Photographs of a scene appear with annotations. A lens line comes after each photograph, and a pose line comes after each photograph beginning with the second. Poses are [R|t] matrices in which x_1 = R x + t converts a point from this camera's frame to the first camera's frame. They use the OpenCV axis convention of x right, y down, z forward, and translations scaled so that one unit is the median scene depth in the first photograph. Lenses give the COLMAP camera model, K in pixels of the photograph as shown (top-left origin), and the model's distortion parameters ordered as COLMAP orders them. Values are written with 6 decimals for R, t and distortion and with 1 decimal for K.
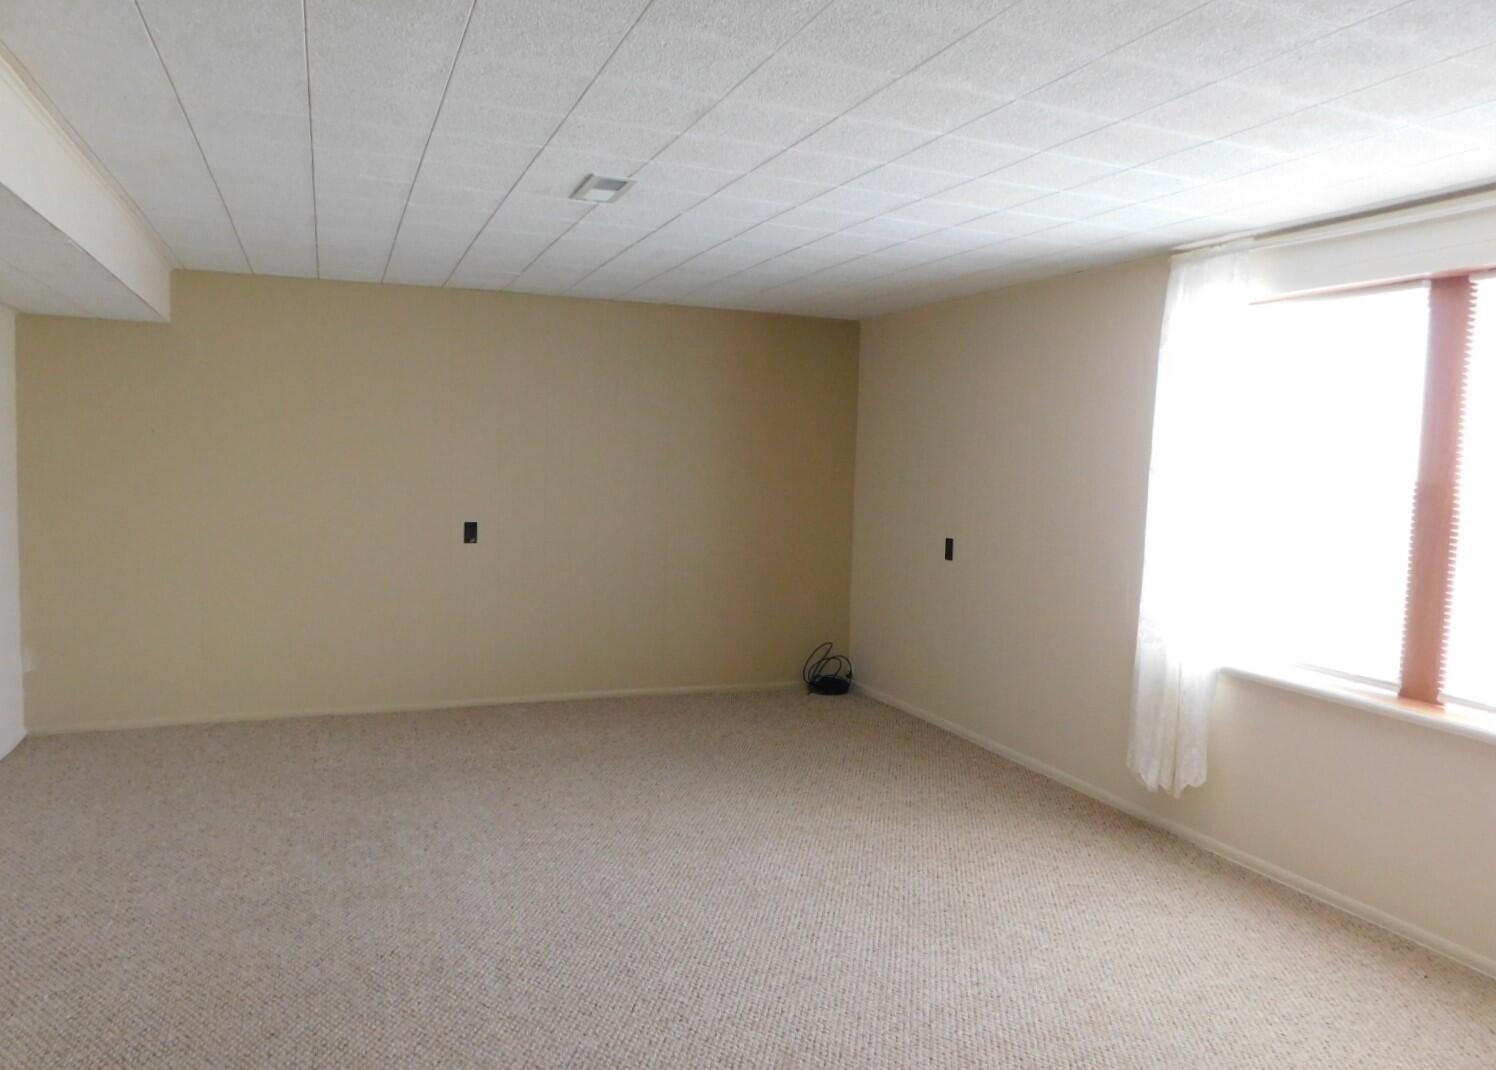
lens RADIAL K [[1053.7, 0, 748.0], [0, 1053.7, 535.0], [0, 0, 1]] dist [-0.002028, -0.001201]
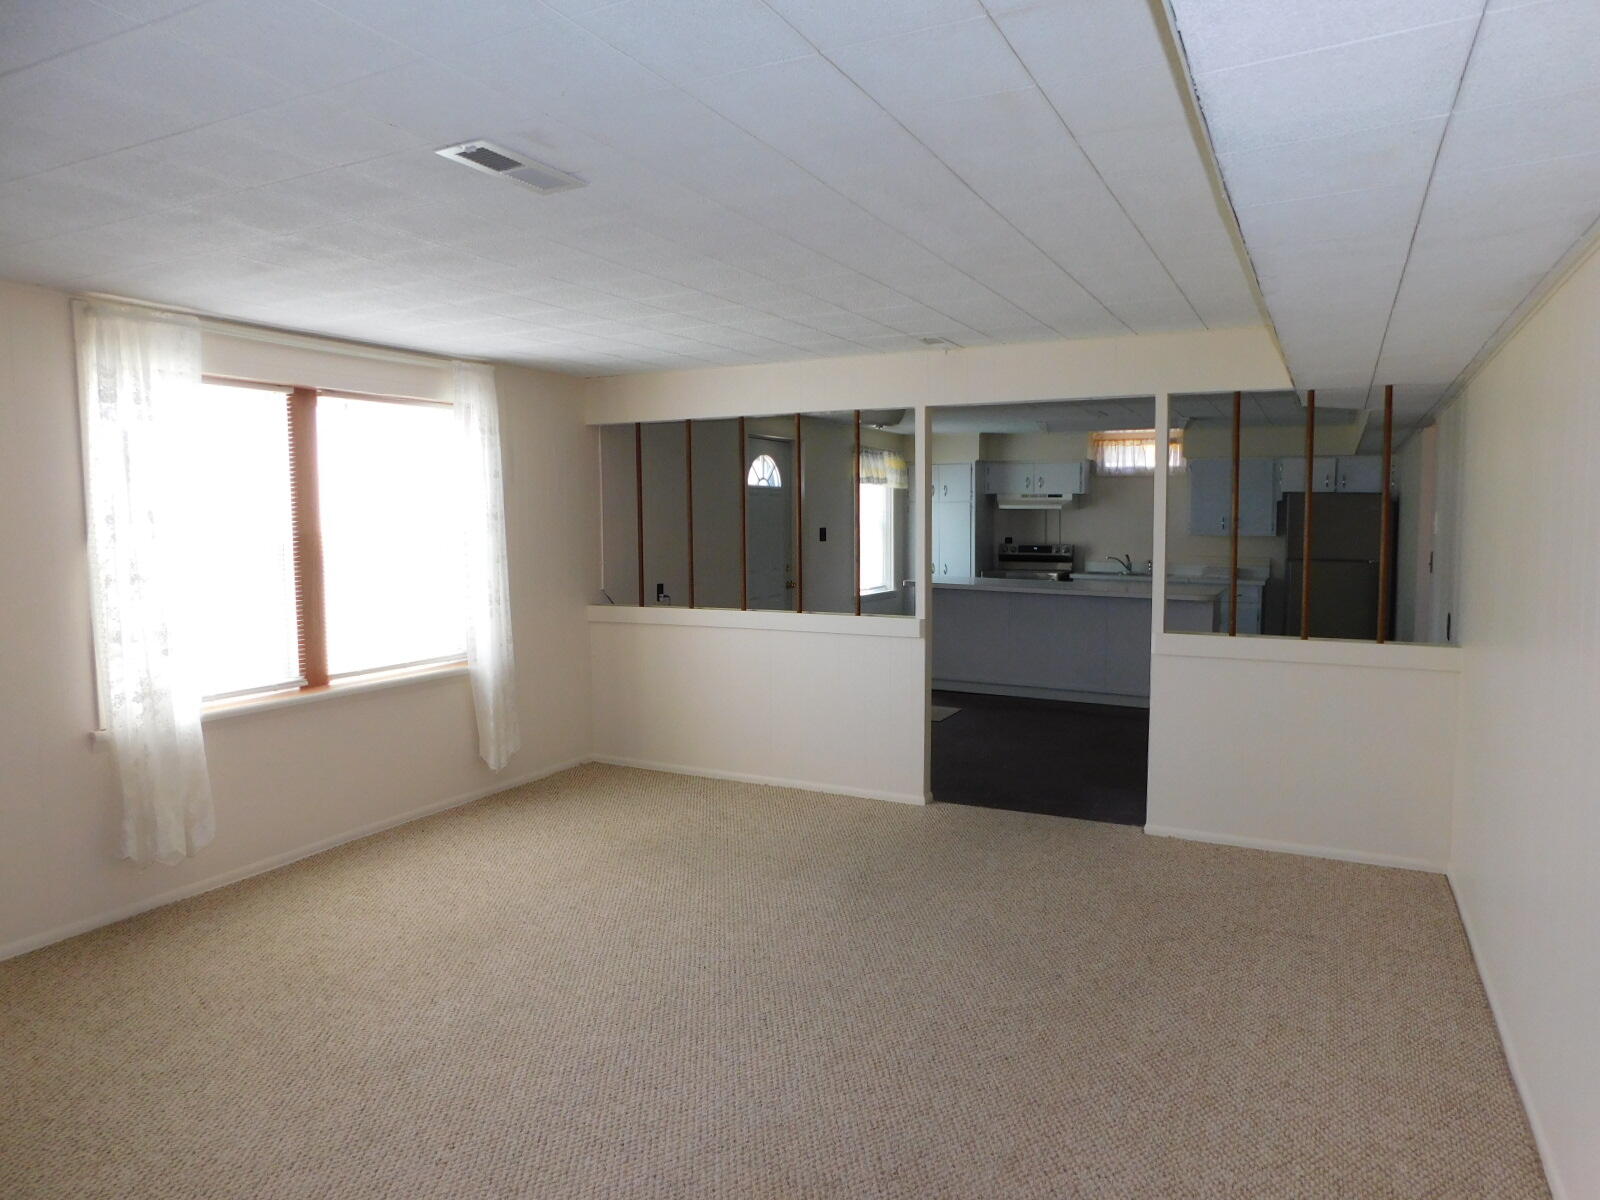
lens RADIAL K [[1050.7, 0, 810.0], [0, 1050.7, 601.1], [0, 0, 1]] dist [-0.072017, 0.053557]
pose [[-0.658284, -0.086288, 0.747808, -0.821737], [0.046868, 0.986783, 0.155121, -0.138475], [-0.751309, 0.137162, -0.645539, 1.352715]]
